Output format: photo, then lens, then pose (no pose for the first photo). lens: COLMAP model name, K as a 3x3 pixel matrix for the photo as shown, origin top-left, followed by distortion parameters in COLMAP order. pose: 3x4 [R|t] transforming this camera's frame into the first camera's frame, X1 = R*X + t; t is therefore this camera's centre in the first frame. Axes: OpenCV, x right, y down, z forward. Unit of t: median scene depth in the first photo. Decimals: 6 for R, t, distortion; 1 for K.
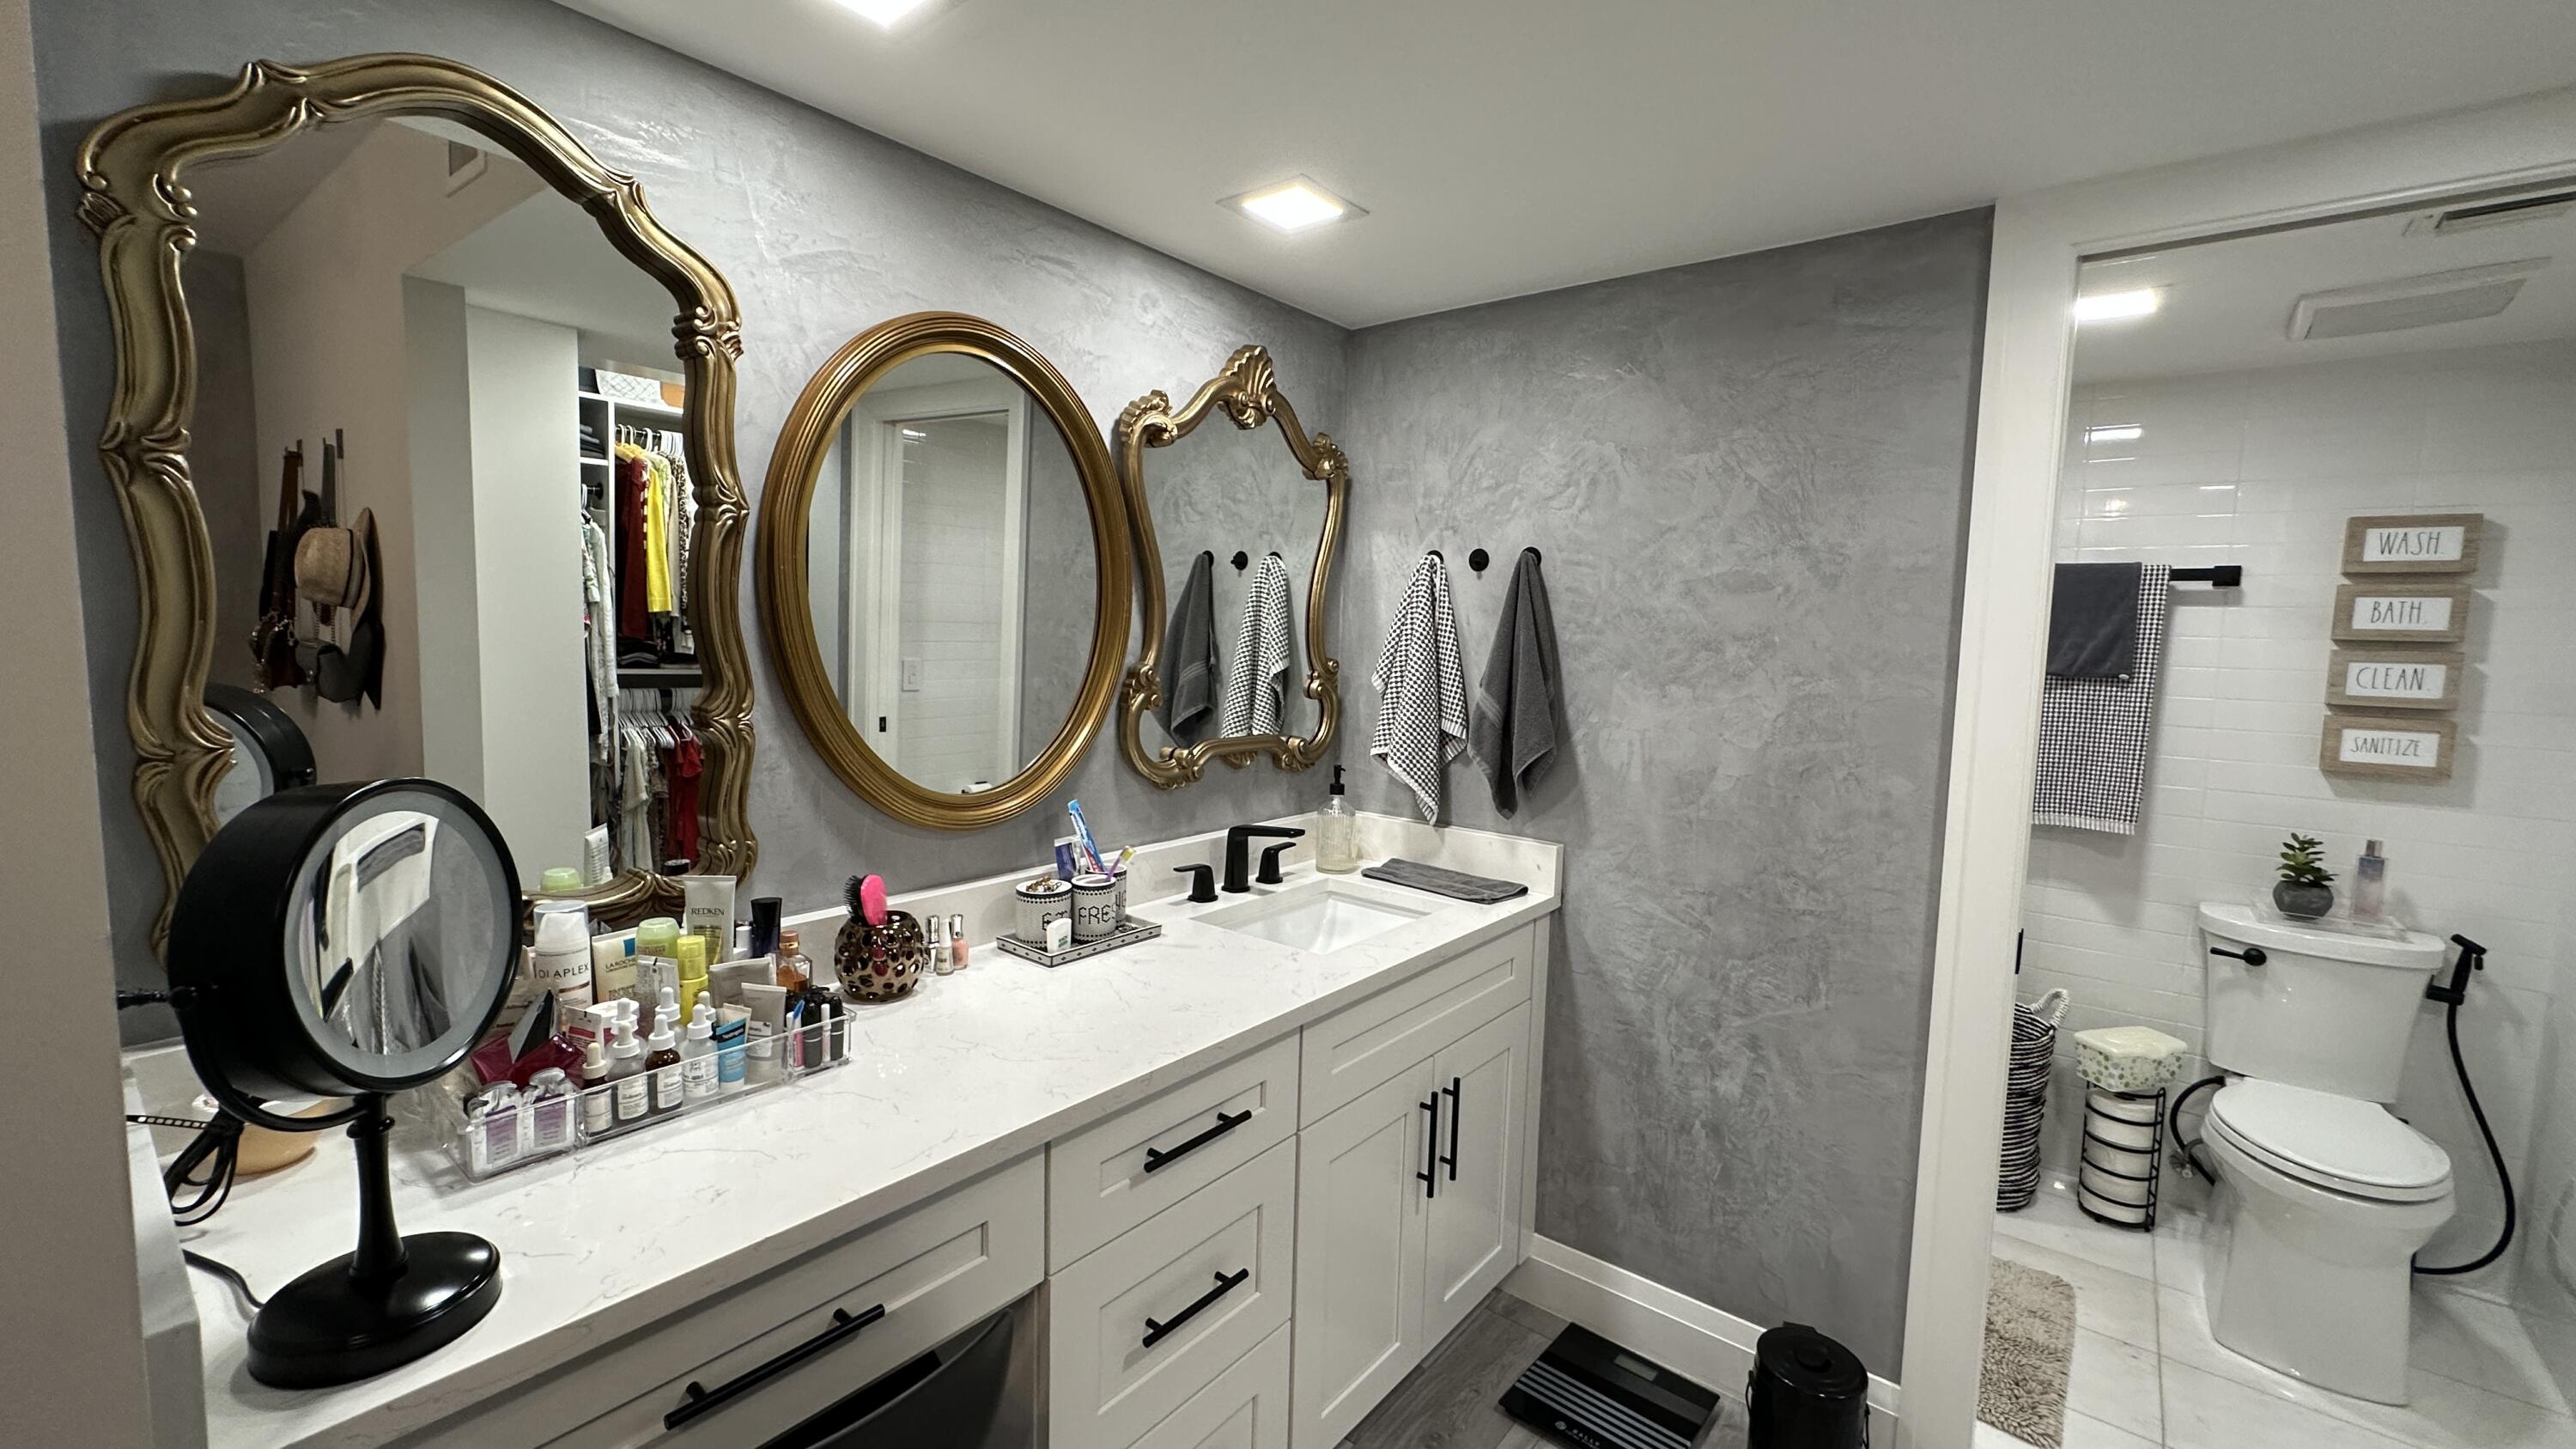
lens RADIAL K [[1025.9, 0, 1290.5], [0, 1025.9, 721.2], [0, 0, 1]] dist [-0.001621, 0.000651]
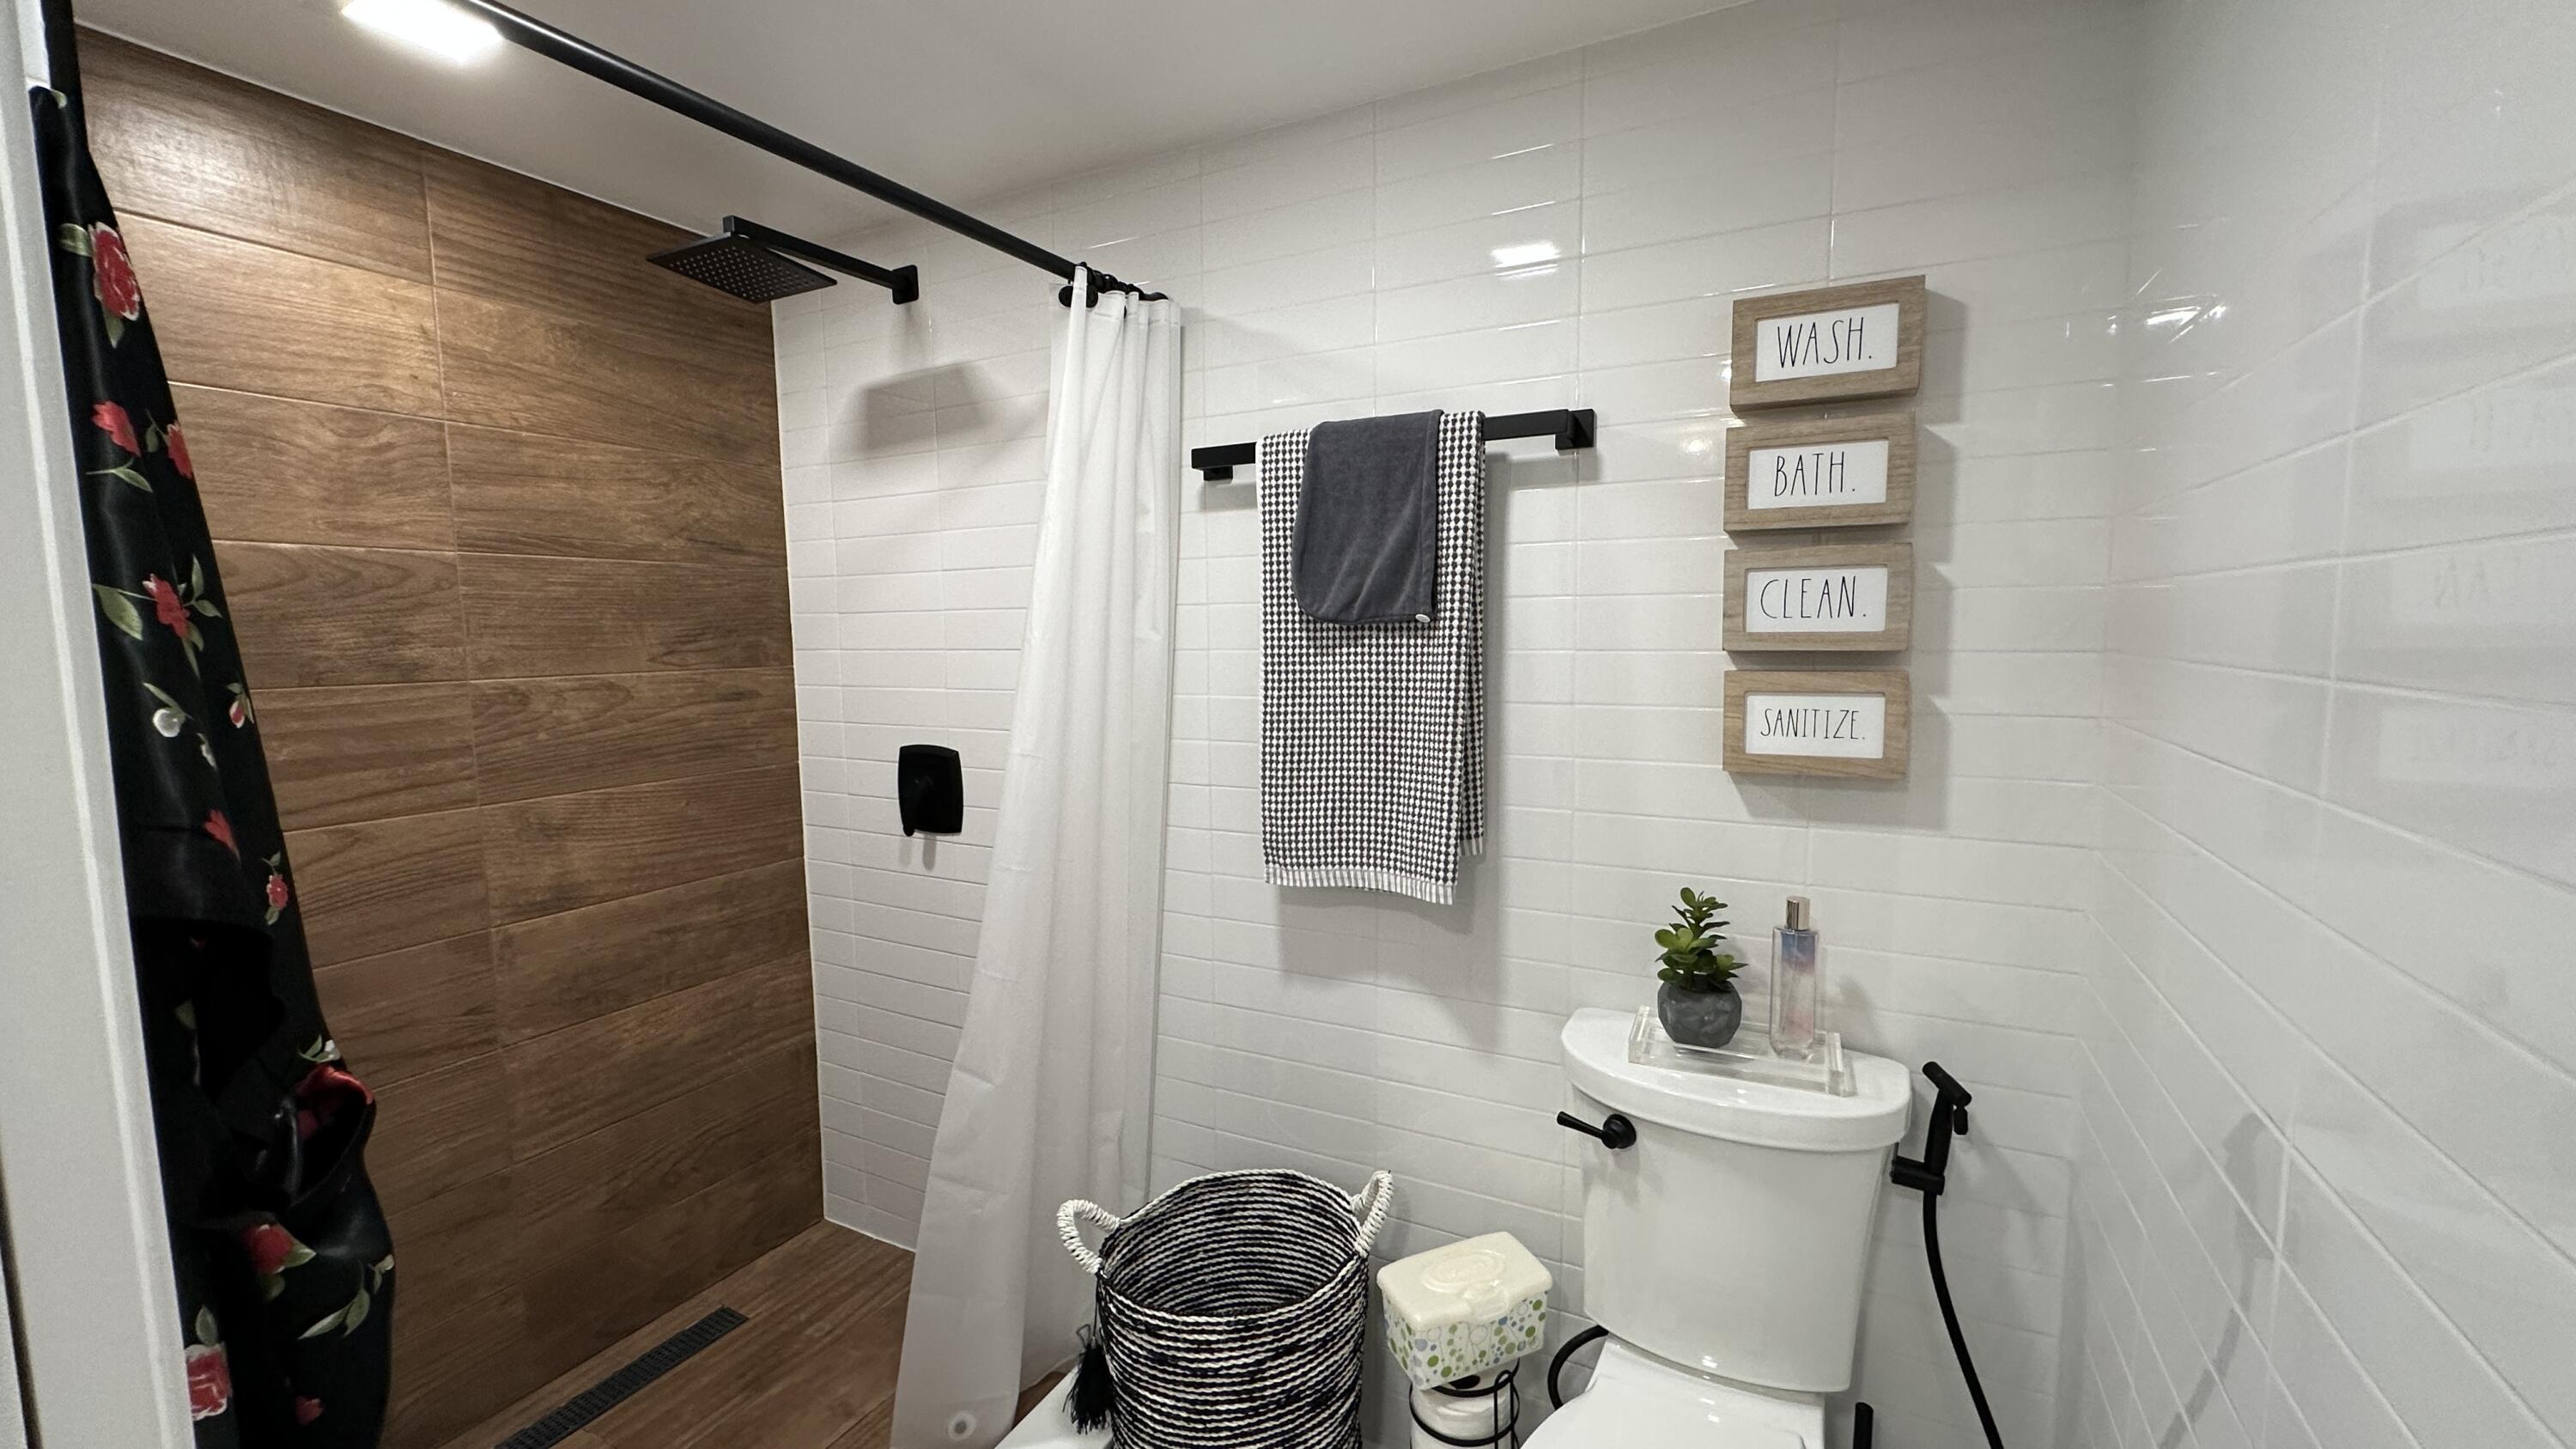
lens RADIAL K [[1025.9, 0, 1290.5], [0, 1025.9, 721.2], [0, 0, 1]] dist [-0.001621, 0.000651]
pose [[0.980631, -0.057766, 0.187150, 0.696568], [0.056536, 0.998330, 0.011906, 0.001416], [-0.187525, -0.001095, 0.982259, 0.516925]]
